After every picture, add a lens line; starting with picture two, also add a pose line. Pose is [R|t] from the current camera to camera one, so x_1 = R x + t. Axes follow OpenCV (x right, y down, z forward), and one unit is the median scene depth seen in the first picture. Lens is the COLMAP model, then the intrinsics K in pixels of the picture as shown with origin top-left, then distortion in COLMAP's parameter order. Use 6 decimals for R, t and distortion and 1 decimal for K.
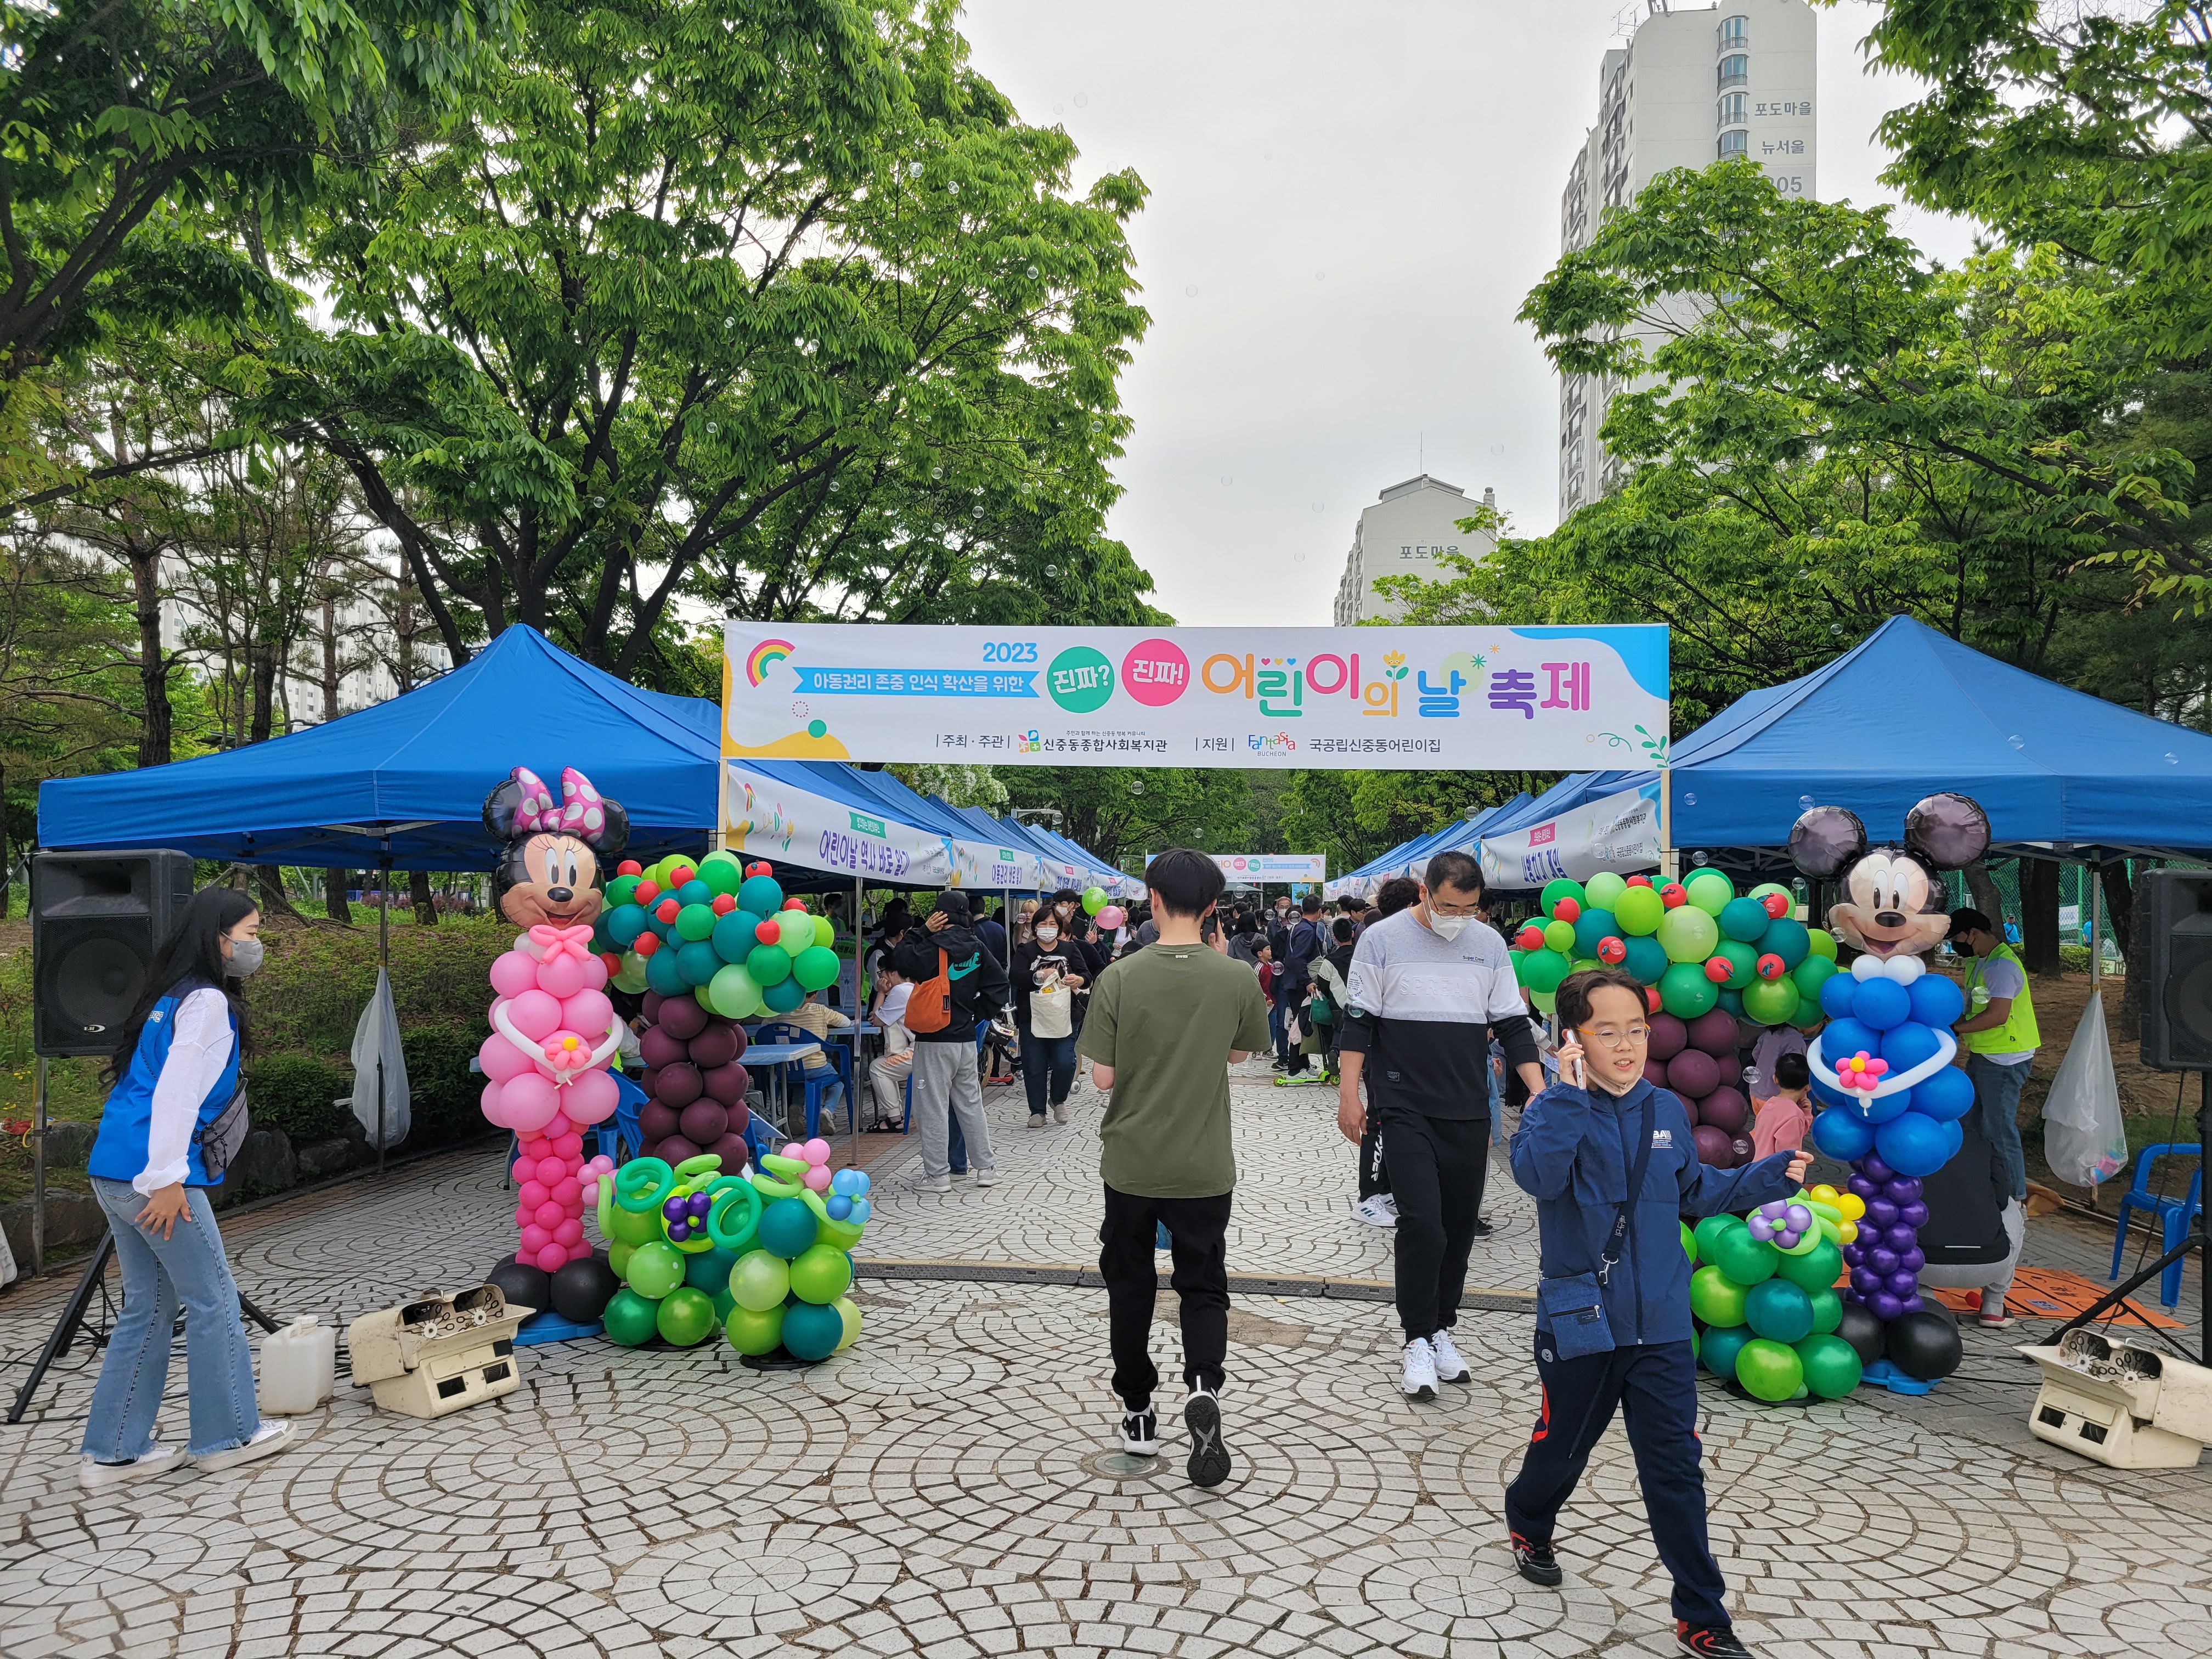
lens RADIAL K [[1677.3, 0, 1106.0], [0, 1677.3, 829.5], [0, 0, 1]] dist [0.012147, 0.001414]
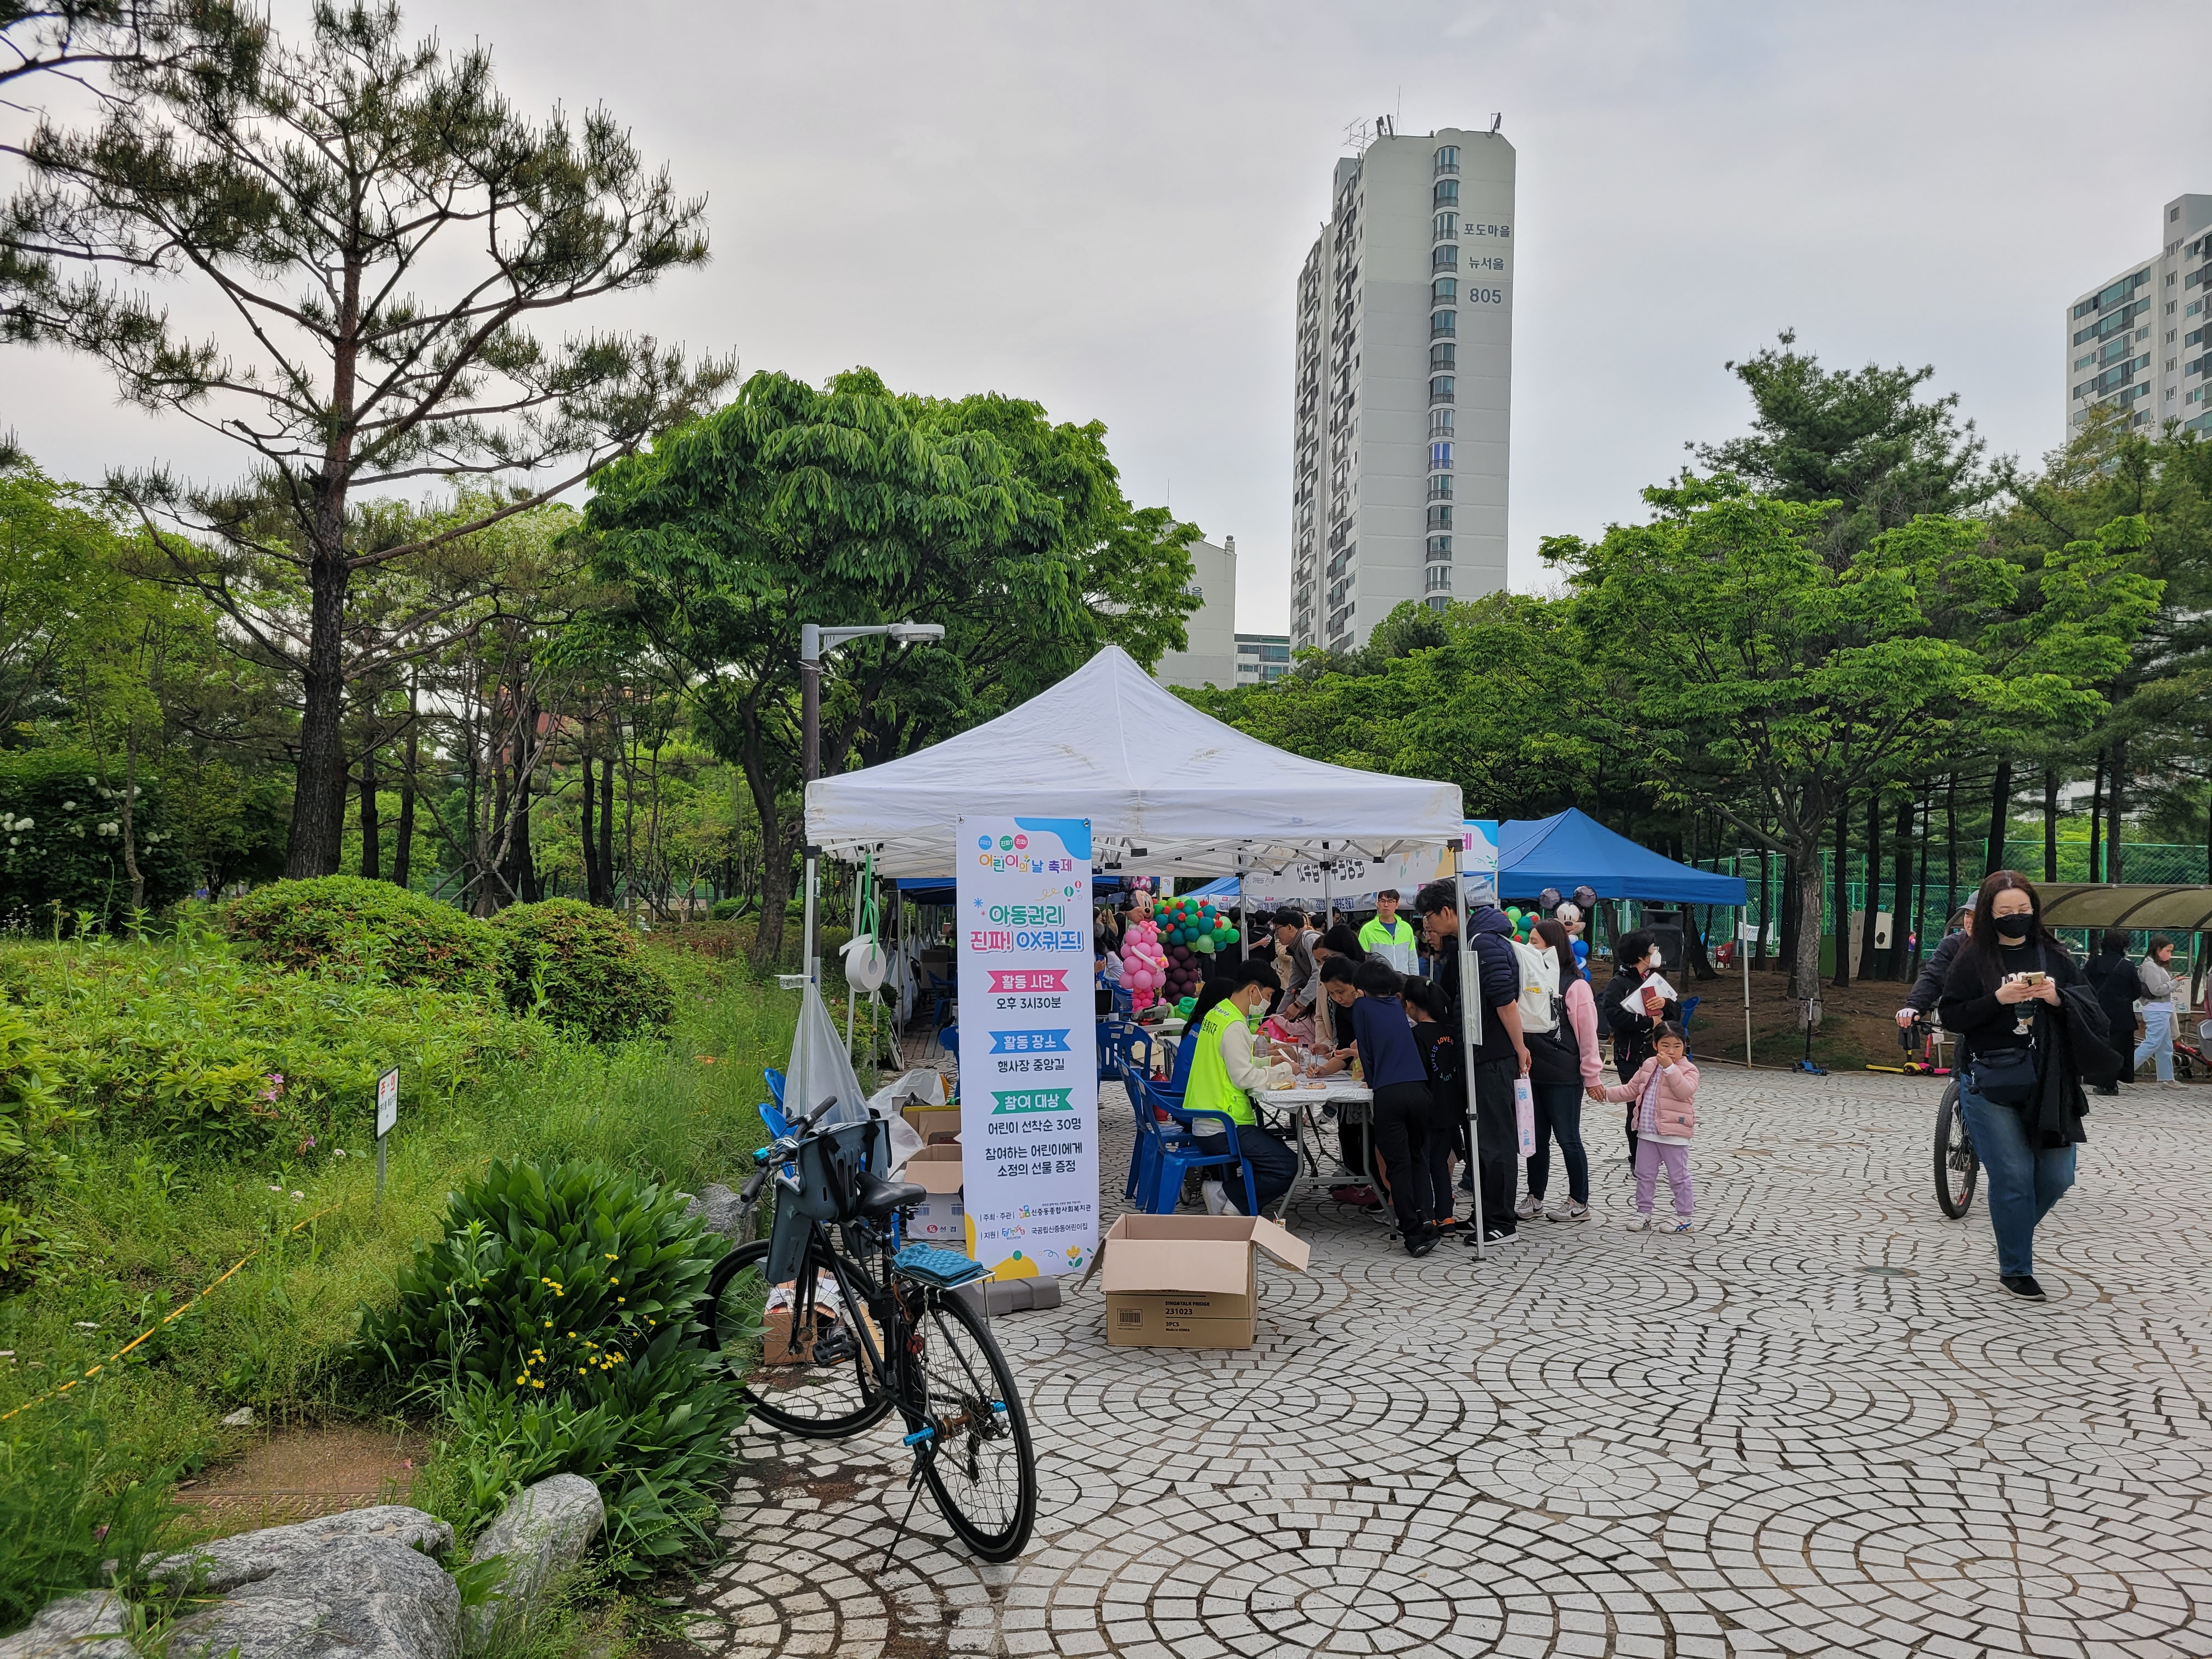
lens RADIAL K [[1677.3, 0, 1106.0], [0, 1677.3, 829.5], [0, 0, 1]] dist [0.012147, 0.001414]
pose [[0.985138, 0.019883, 0.170608, -0.047369], [-0.019634, 0.999802, -0.003146, -0.004909], [-0.170637, -0.000251, 0.985334, -0.099712]]
